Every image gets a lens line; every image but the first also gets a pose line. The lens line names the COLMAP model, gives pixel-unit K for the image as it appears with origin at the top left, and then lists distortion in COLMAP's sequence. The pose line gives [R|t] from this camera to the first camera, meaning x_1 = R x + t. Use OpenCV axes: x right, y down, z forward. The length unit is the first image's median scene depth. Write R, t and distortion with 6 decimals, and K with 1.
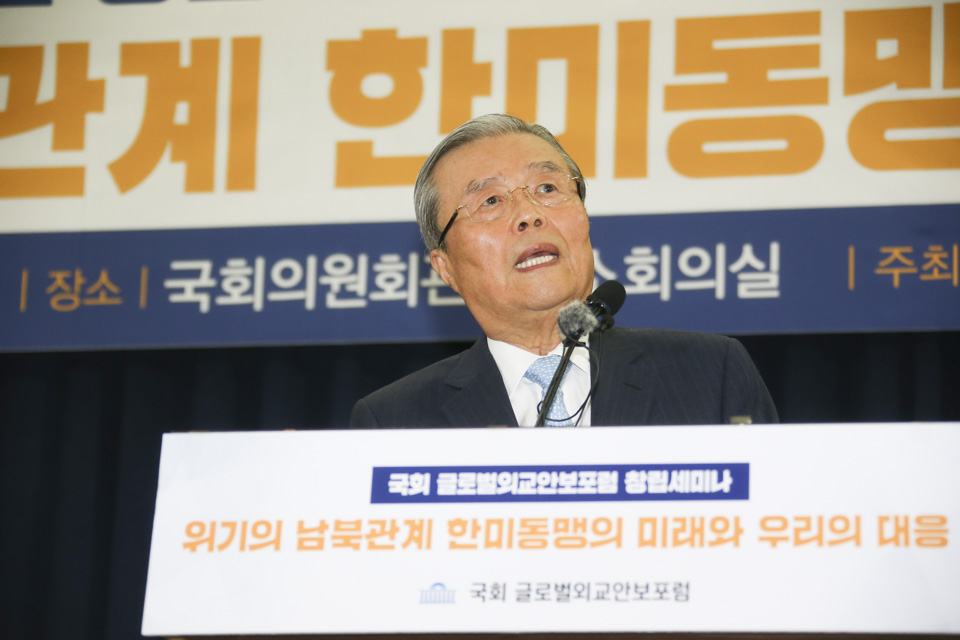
lens RADIAL K [[3218.4, 0, 480.0], [0, 3218.4, 320.0], [0, 0, 1]] dist [0.651131, 2.440834]
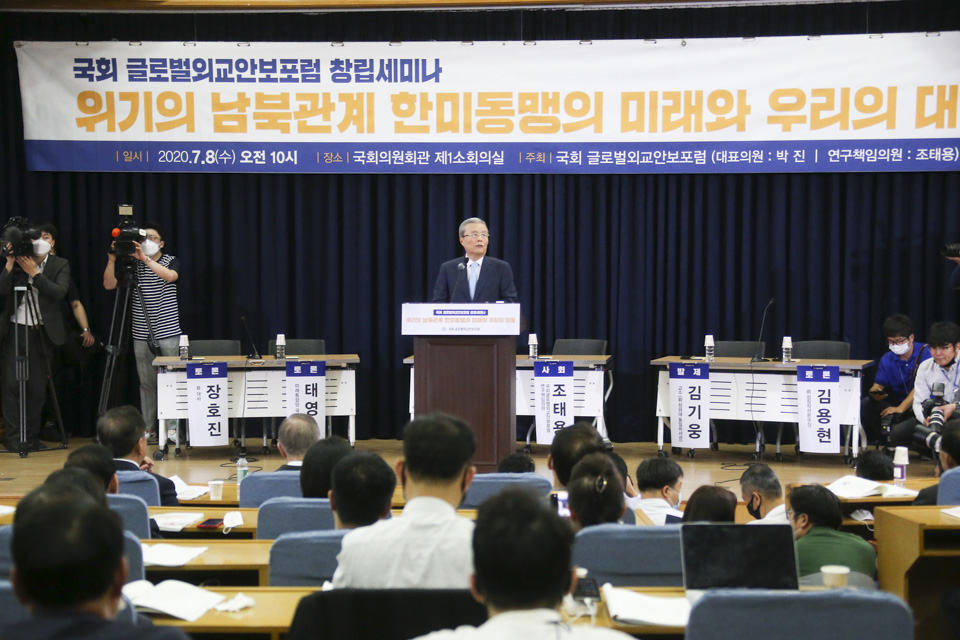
lens RADIAL K [[2051.3, 0, 482.3], [0, 2051.3, 335.8], [0, 0, 1]] dist [0.387771, 0.130417]
pose [[0.998197, -0.032891, 0.050205, -0.151387], [0.014642, 0.944649, 0.327756, -1.338196], [-0.058206, -0.326430, 0.943428, -3.158168]]
